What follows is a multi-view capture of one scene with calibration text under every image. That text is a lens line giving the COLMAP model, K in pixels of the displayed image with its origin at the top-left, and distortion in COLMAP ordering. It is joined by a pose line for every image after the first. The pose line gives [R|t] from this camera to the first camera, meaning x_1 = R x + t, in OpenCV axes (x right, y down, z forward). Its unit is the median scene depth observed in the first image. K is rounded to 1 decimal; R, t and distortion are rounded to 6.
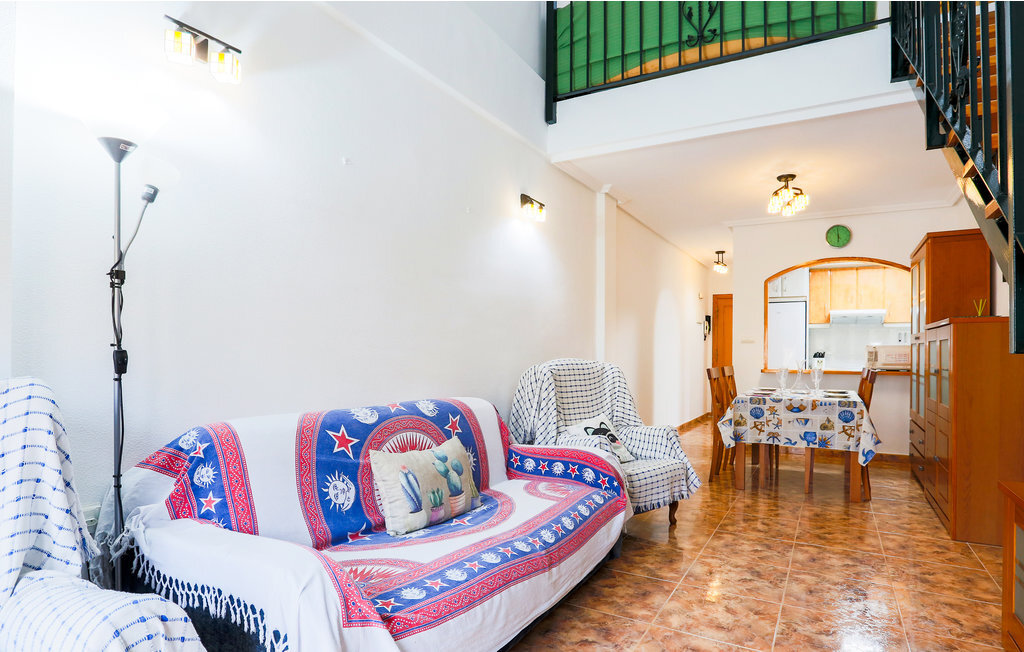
lens RADIAL K [[554.1, 0, 526.4], [0, 554.1, 353.7], [0, 0, 1]] dist [-0.040802, 0.000272]
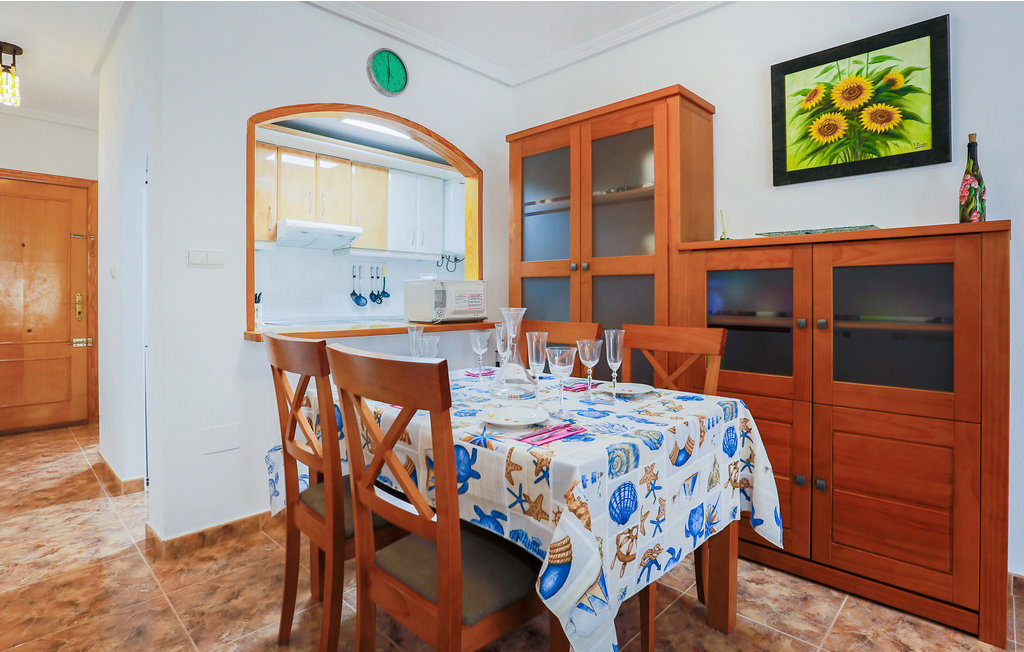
lens RADIAL K [[511.5, 0, 511.1], [0, 511.5, 295.1], [0, 0, 1]] dist [-0.030964, 0.001357]
pose [[0.255796, -0.004495, 0.966720, 0.167850], [0.004327, 0.999984, 0.003505, 0.000392], [-0.966721, 0.003287, 0.255812, 1.074039]]
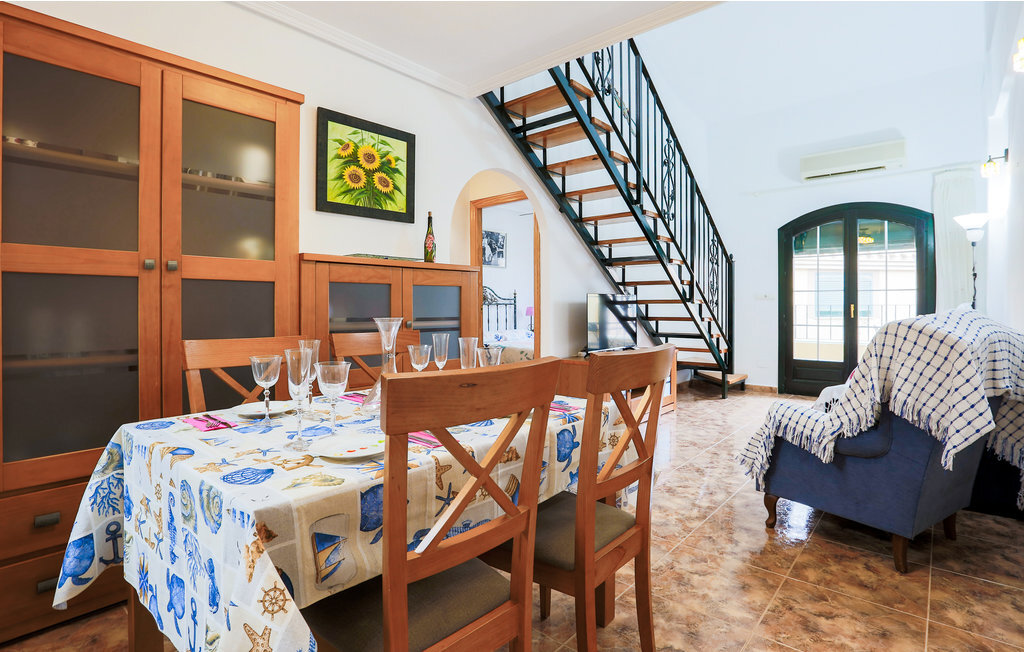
lens RADIAL K [[504.8, 0, 510.2], [0, 504.8, 305.4], [0, 0, 1]] dist [-0.021851, -0.000048]
pose [[-0.976180, 0.002171, 0.216951, 0.415791], [0.003017, 0.999989, 0.003568, 0.003421], [-0.216941, 0.004137, -0.976176, 1.535823]]
